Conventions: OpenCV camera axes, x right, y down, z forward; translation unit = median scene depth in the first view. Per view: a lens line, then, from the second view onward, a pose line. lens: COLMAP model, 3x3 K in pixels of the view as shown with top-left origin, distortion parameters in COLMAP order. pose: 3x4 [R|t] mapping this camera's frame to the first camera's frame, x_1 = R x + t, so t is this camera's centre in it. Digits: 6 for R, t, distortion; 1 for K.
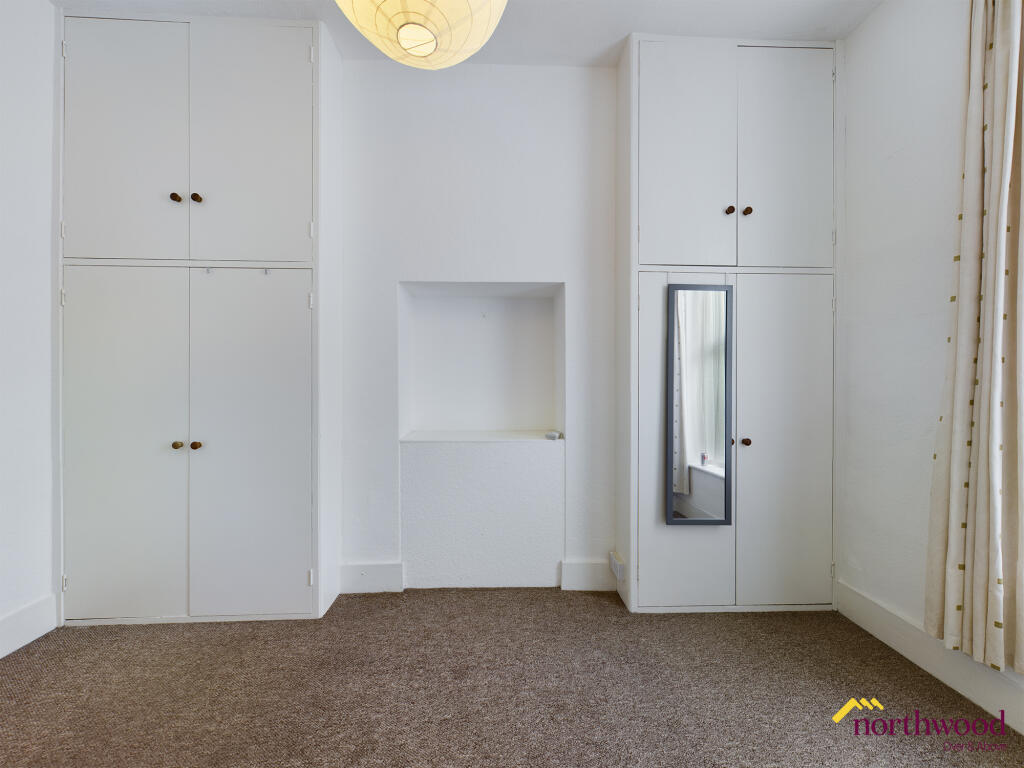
lens RADIAL K [[368.4, 0, 512.0], [0, 368.4, 384.0], [0, 0, 1]] dist [-0.000295, 0.000018]
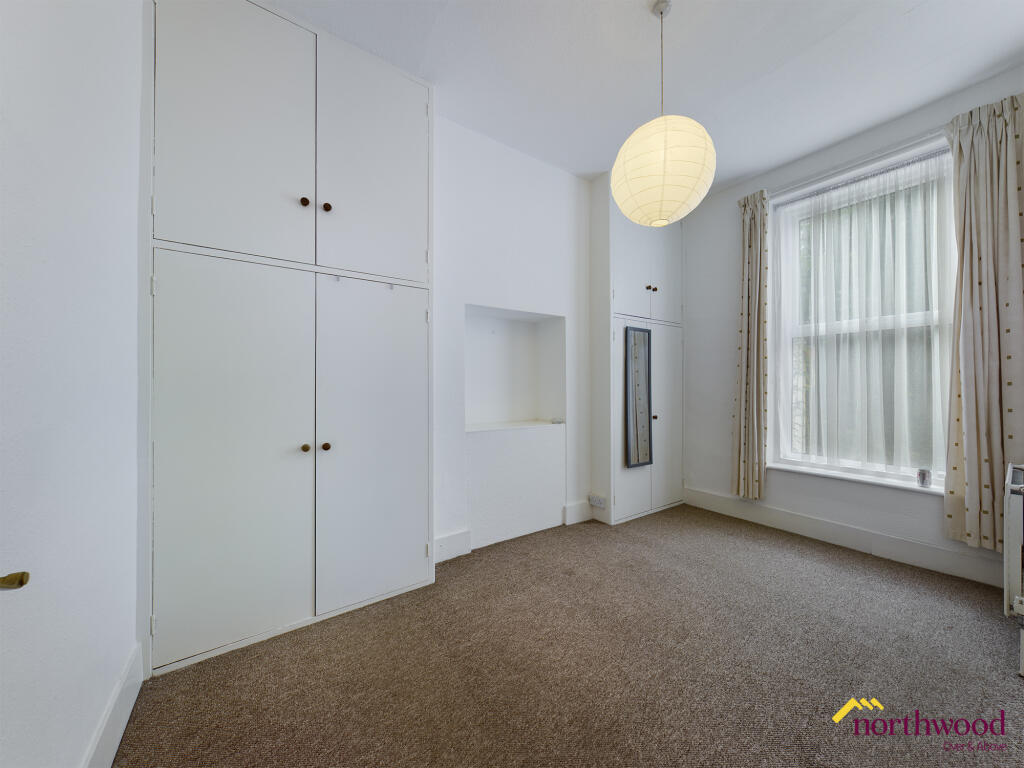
lens RADIAL K [[368.4, 0, 512.0], [0, 368.4, 384.0], [0, 0, 1]] dist [-0.000295, 0.000018]
pose [[0.843161, -0.001810, 0.537659, -0.932134], [0.005288, 0.999974, -0.004927, -0.000352], [-0.537636, 0.006997, 0.843148, -0.143830]]
